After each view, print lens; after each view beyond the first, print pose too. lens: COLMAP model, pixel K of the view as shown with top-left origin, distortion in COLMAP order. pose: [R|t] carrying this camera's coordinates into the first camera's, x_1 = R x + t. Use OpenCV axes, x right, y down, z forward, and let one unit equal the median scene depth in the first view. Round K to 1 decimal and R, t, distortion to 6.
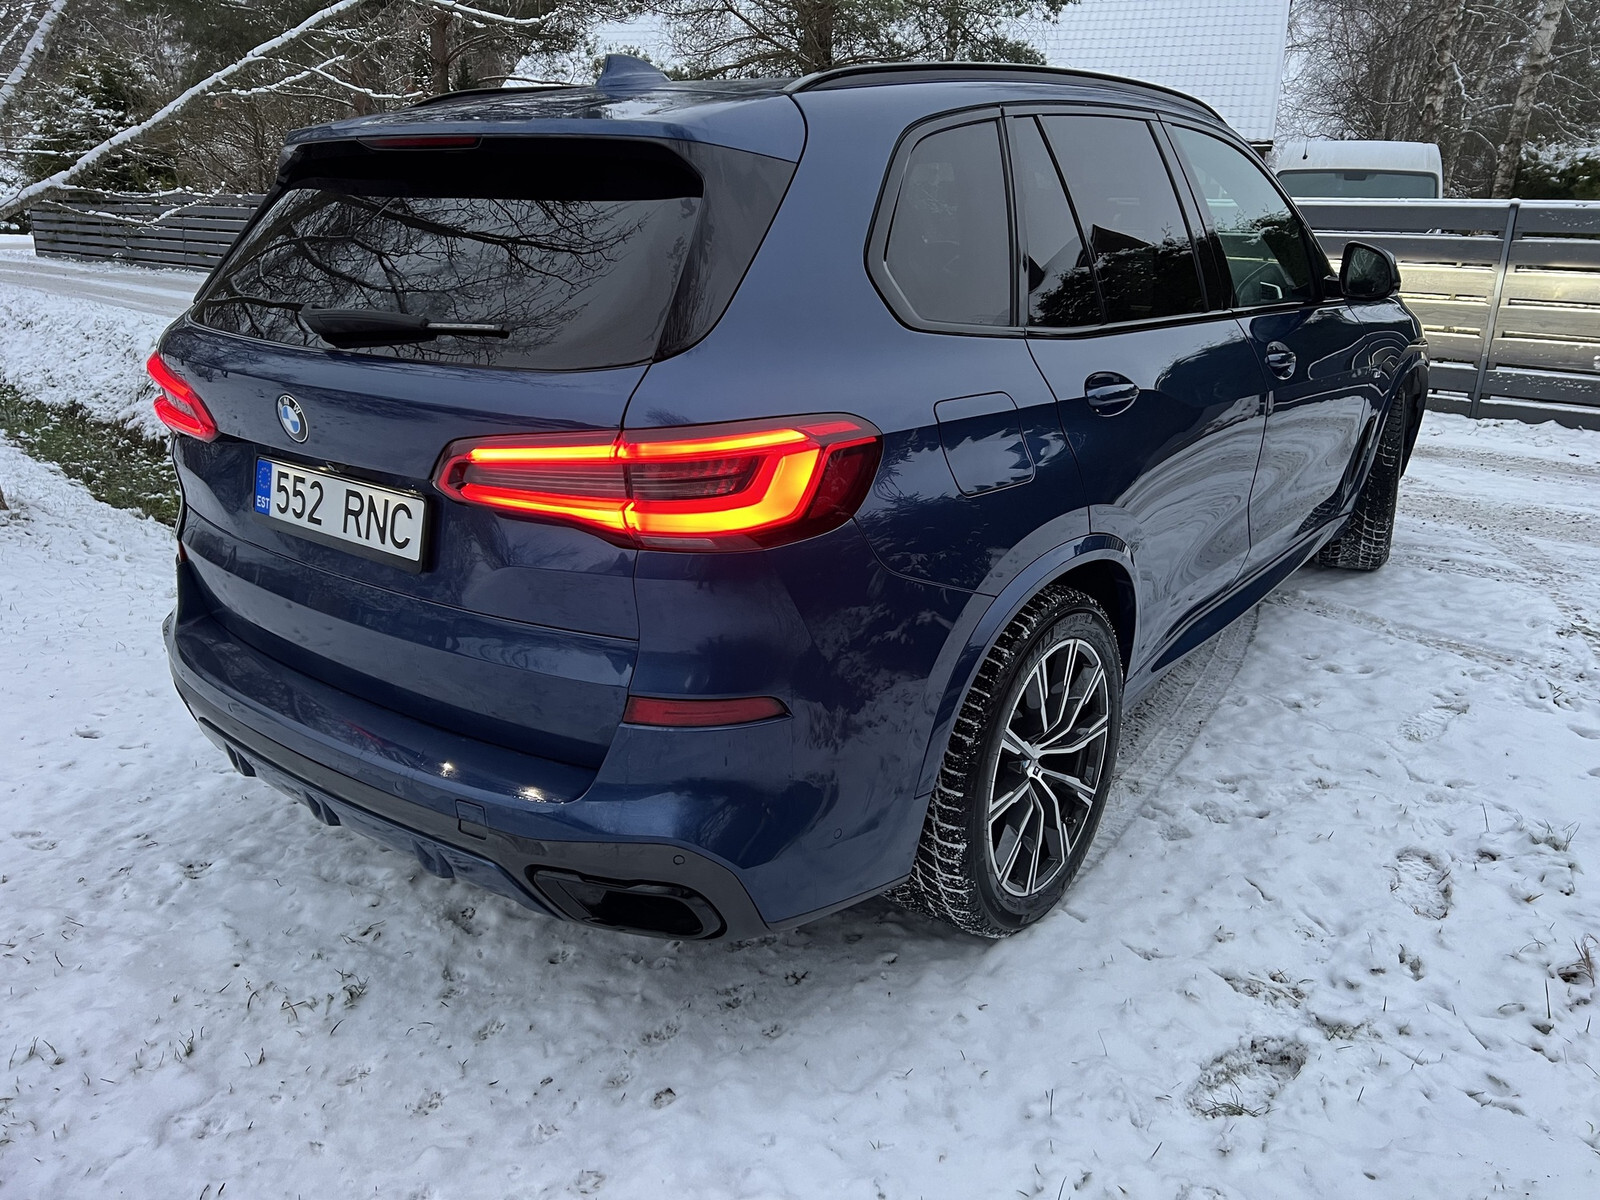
lens RADIAL K [[1168.5, 0, 796.8], [0, 1168.5, 572.0], [0, 0, 1]] dist [0.035057, -0.034052]
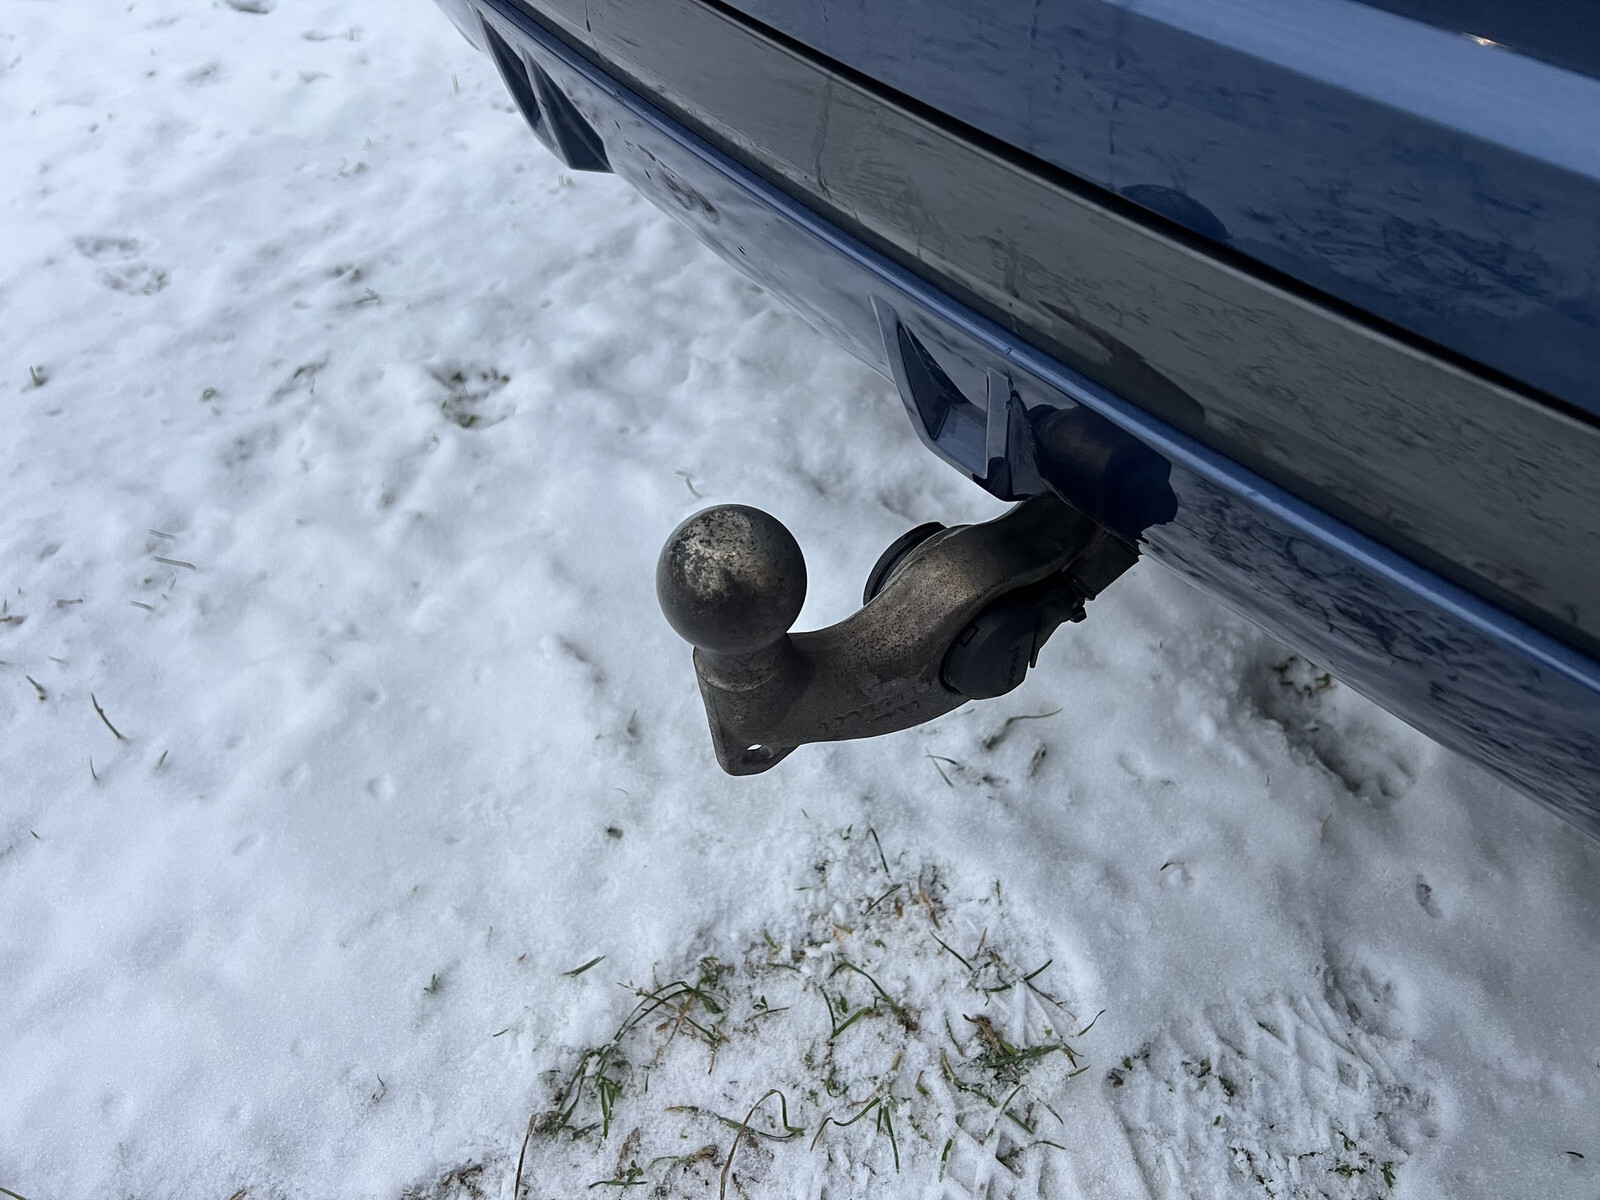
lens RADIAL K [[1168.5, 0, 796.8], [0, 1168.5, 572.0], [0, 0, 1]] dist [0.035057, -0.034052]
pose [[0.969826, 0.132229, -0.204825, -0.318897], [-0.005199, 0.851167, 0.524870, 0.101267], [0.243743, -0.507967, 0.826171, 0.673990]]
